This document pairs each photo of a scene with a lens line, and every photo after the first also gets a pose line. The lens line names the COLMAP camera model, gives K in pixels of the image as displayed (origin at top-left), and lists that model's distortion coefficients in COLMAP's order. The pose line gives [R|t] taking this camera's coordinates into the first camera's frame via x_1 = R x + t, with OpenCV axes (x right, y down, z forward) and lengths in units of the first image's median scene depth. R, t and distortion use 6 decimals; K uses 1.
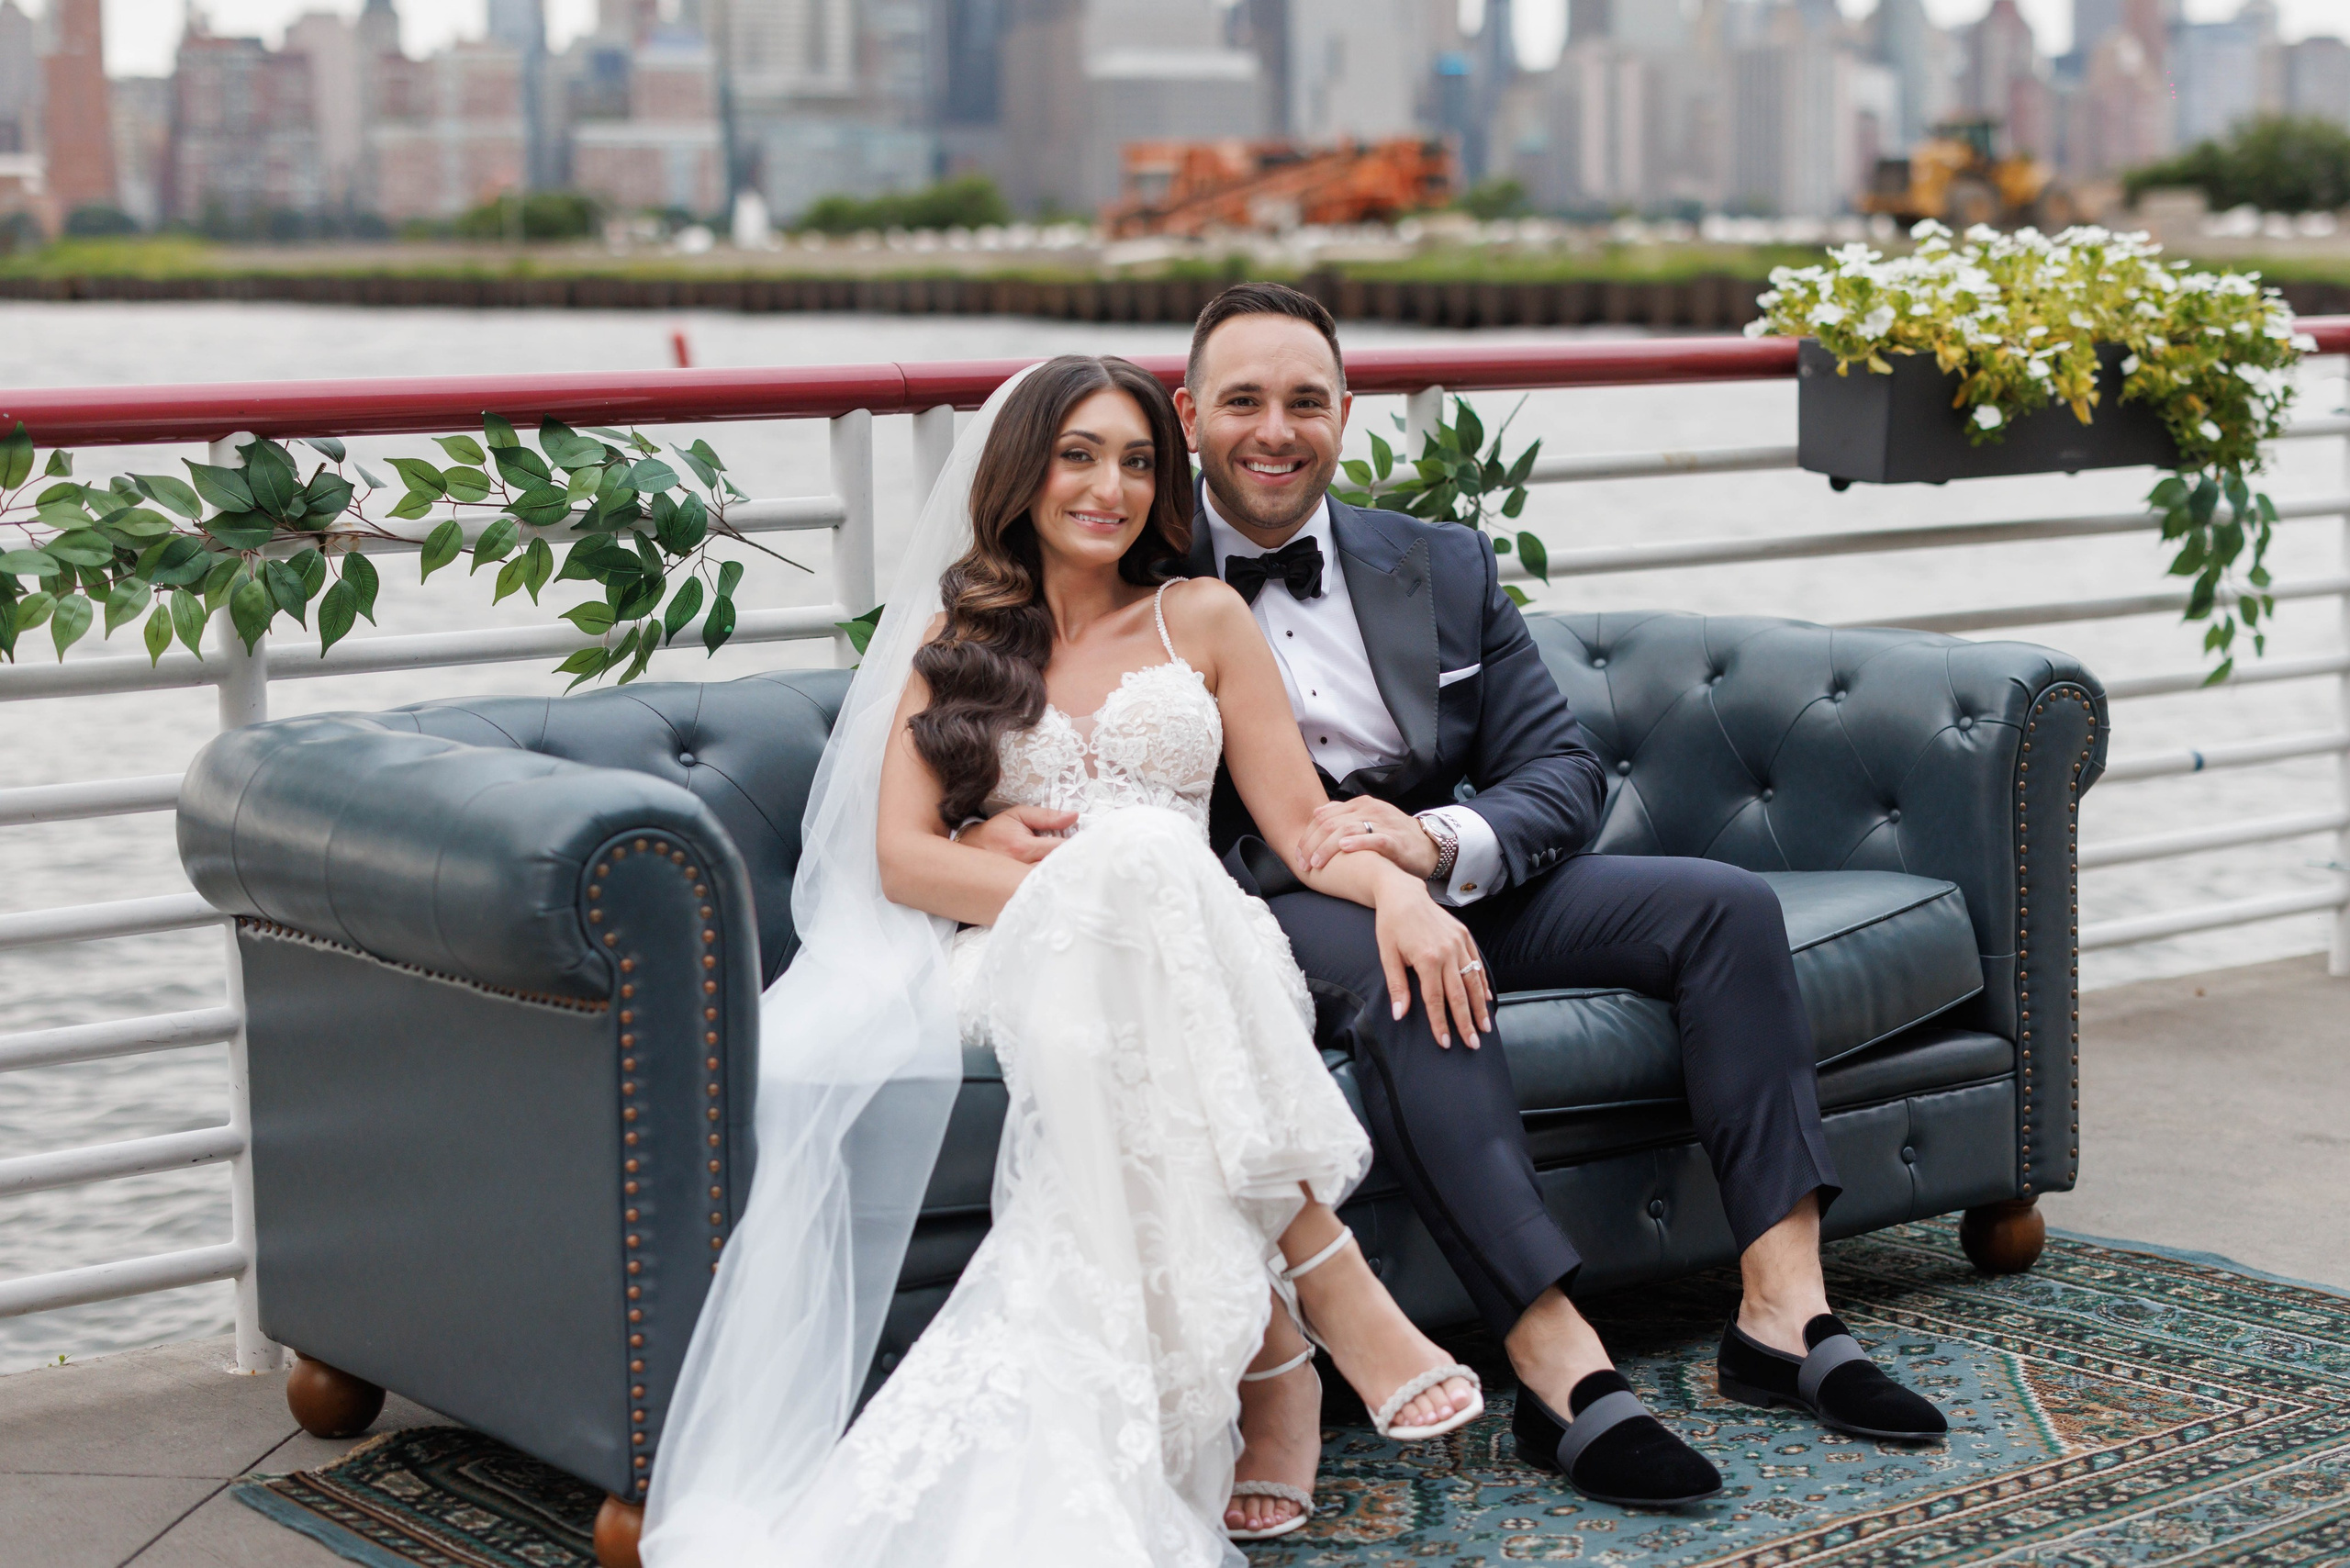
lens RADIAL K [[4335.8, 0, 1224.1], [0, 4335.8, 730.8], [0, 0, 1]] dist [0.017975, 0.031995]
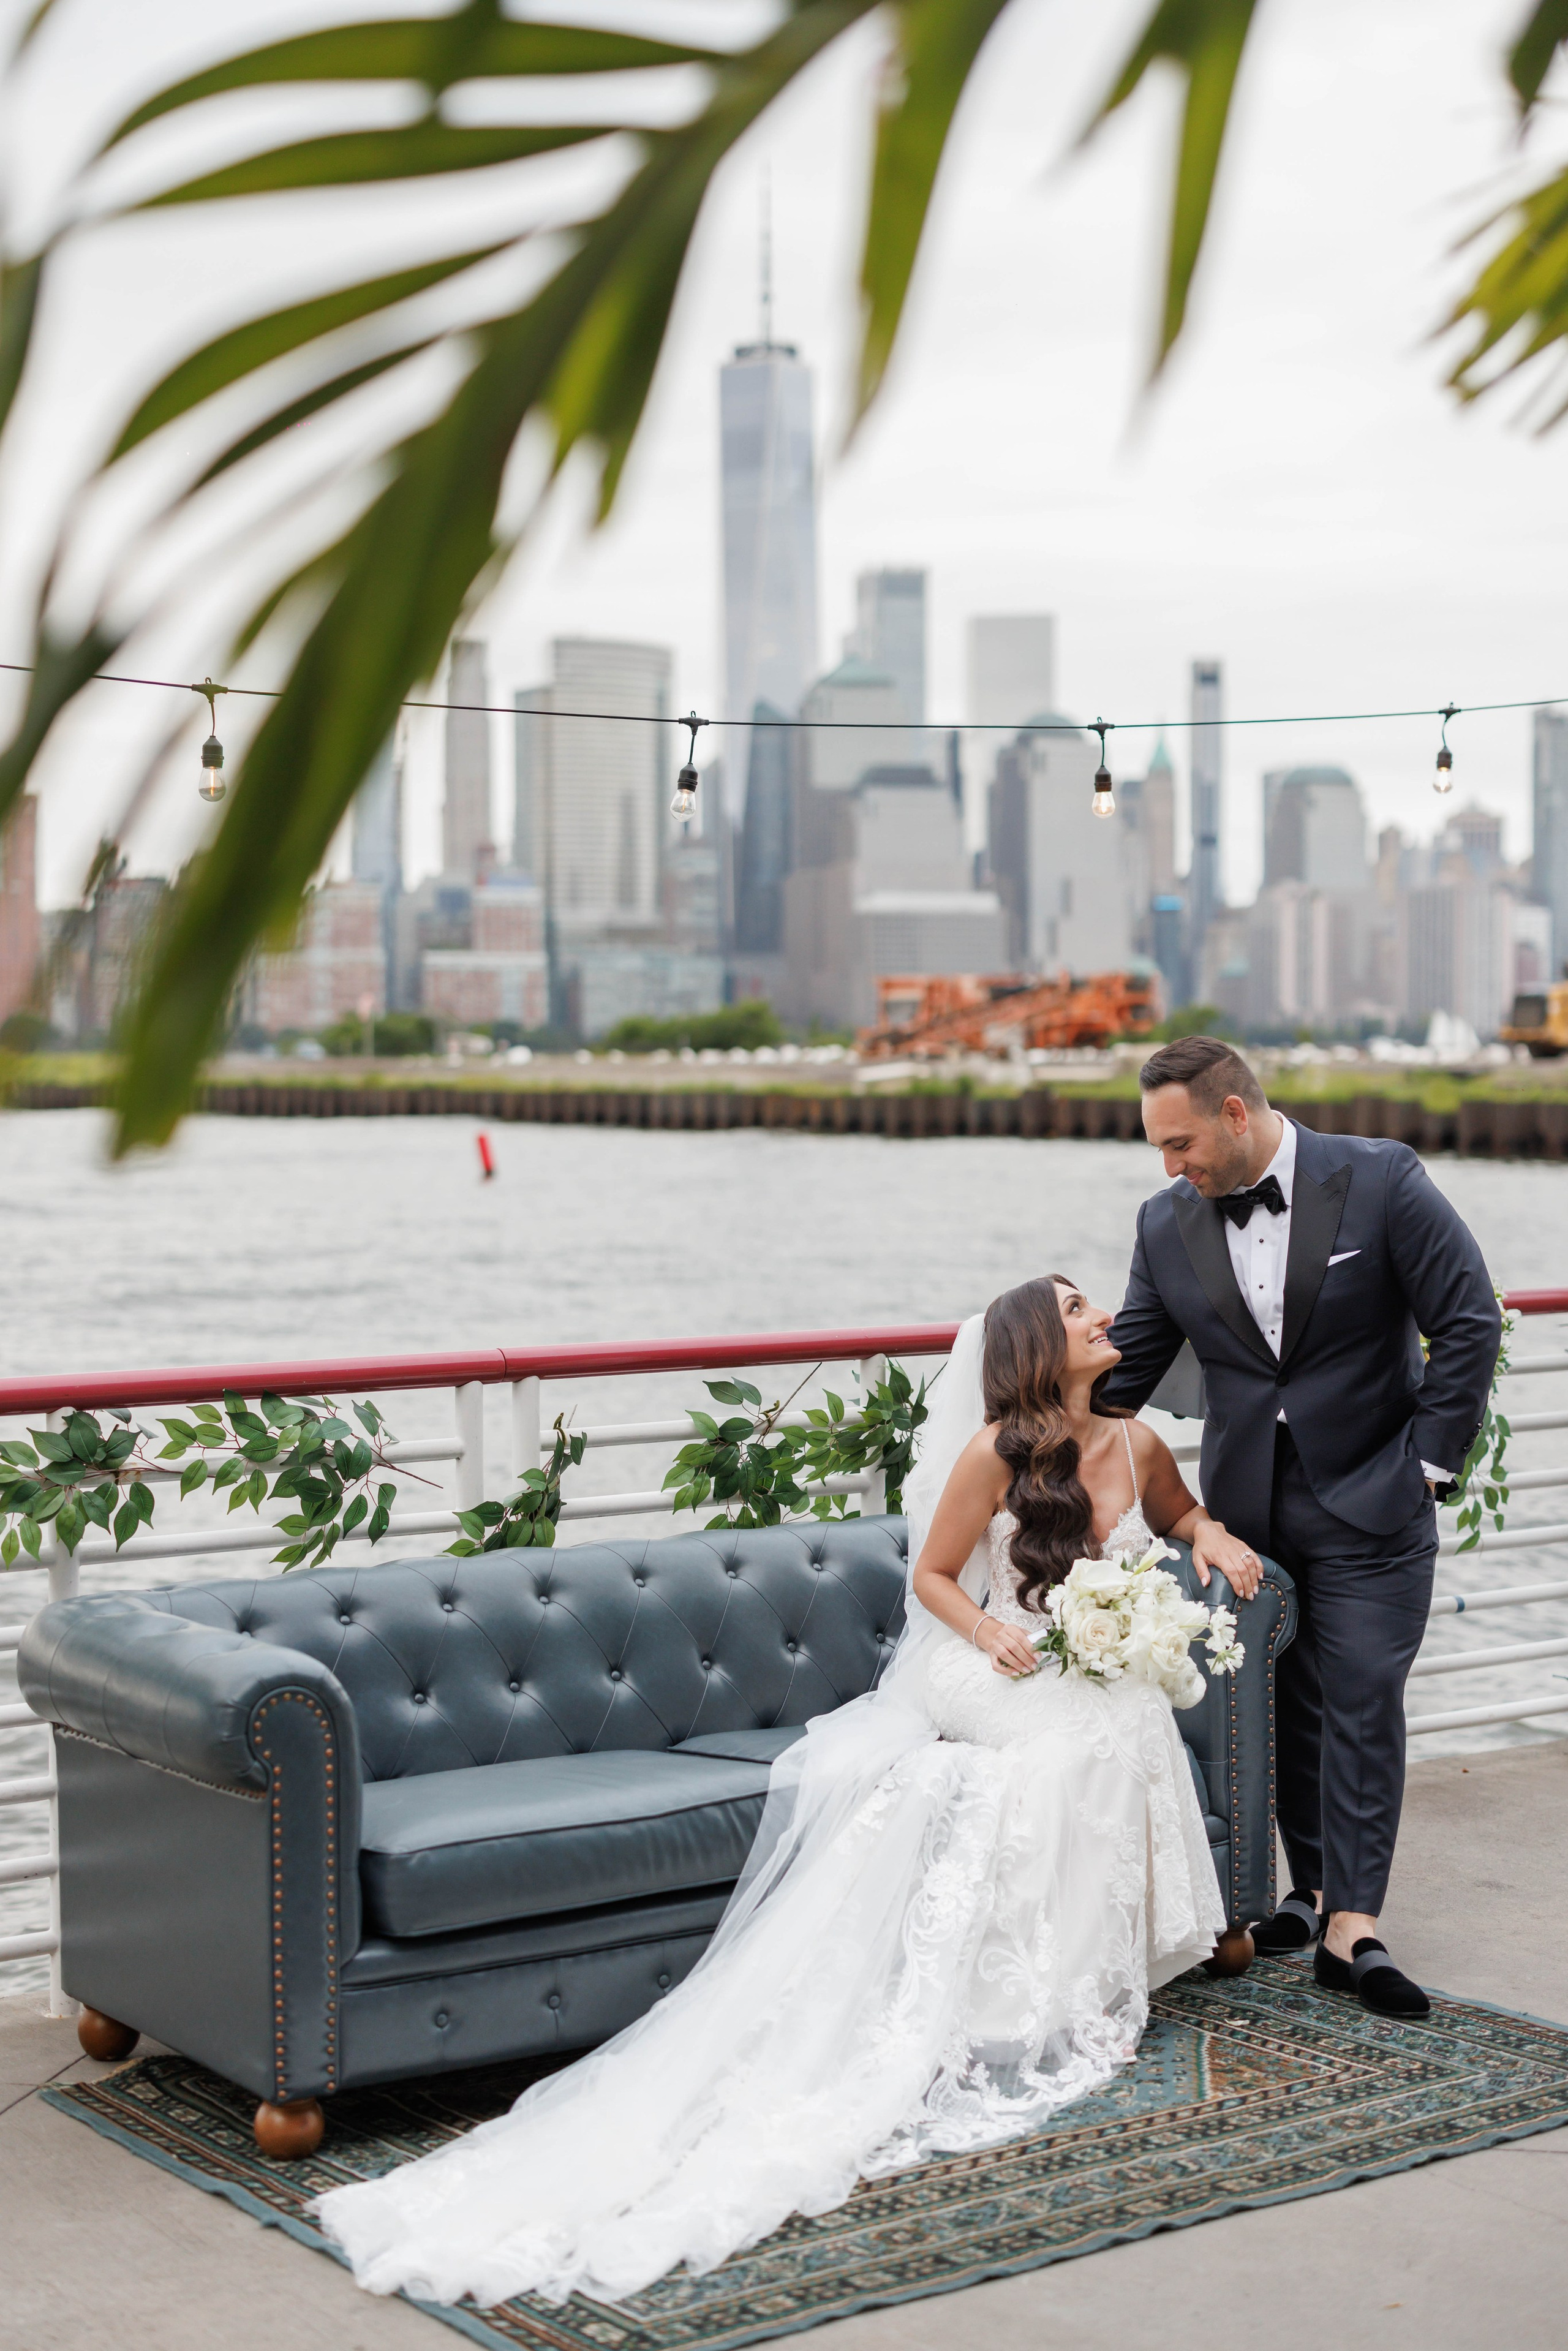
lens RADIAL K [[4130.0, 0, 792.9], [0, 4130.0, 1125.1], [0, 0, 1]] dist [0.035593, -0.130940]
pose [[0.997201, 0.007712, -0.074365, 0.140875], [-0.012666, 0.997714, -0.066379, -0.072890], [0.073683, 0.067135, 0.995019, -0.457777]]
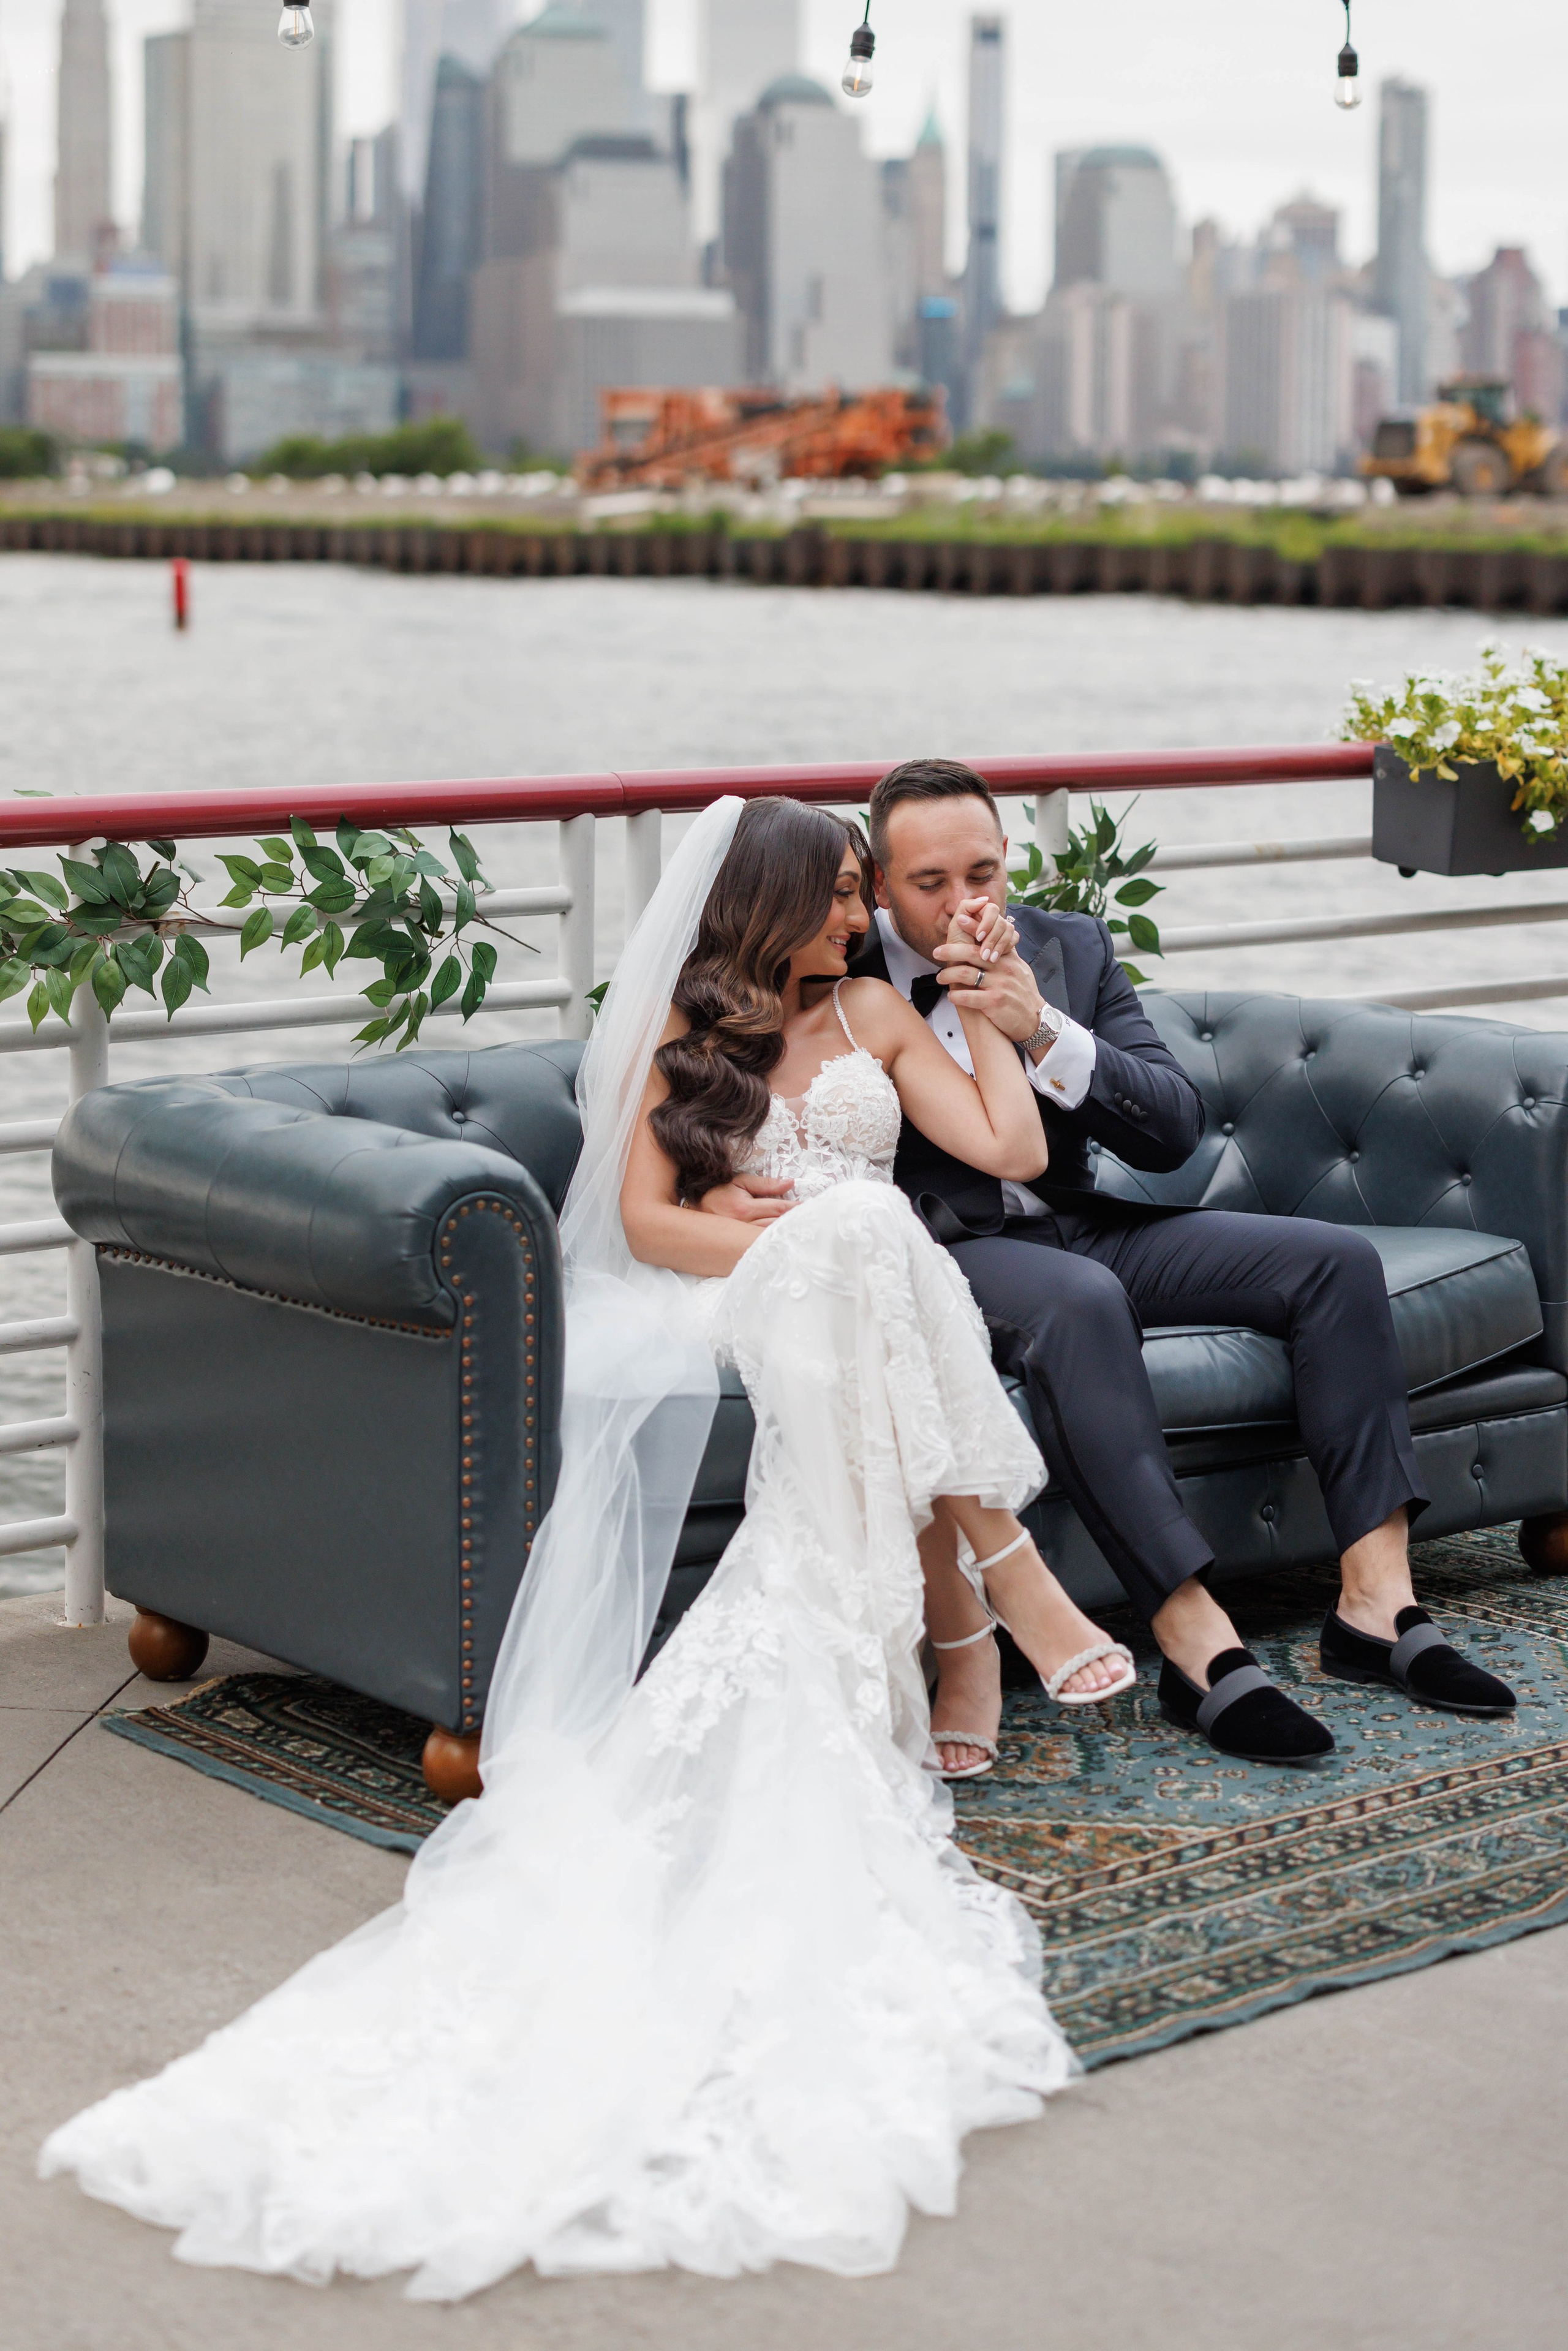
lens RADIAL K [[4891.4, 0, 520.7], [0, 4891.4, 761.3], [0, 0, 1]] dist [0.030607, -0.043123]
pose [[0.999709, 0.019132, -0.014689, -0.087204], [-0.019668, 0.999111, -0.037281, -0.040705], [0.013962, 0.037559, 0.999197, -0.344023]]
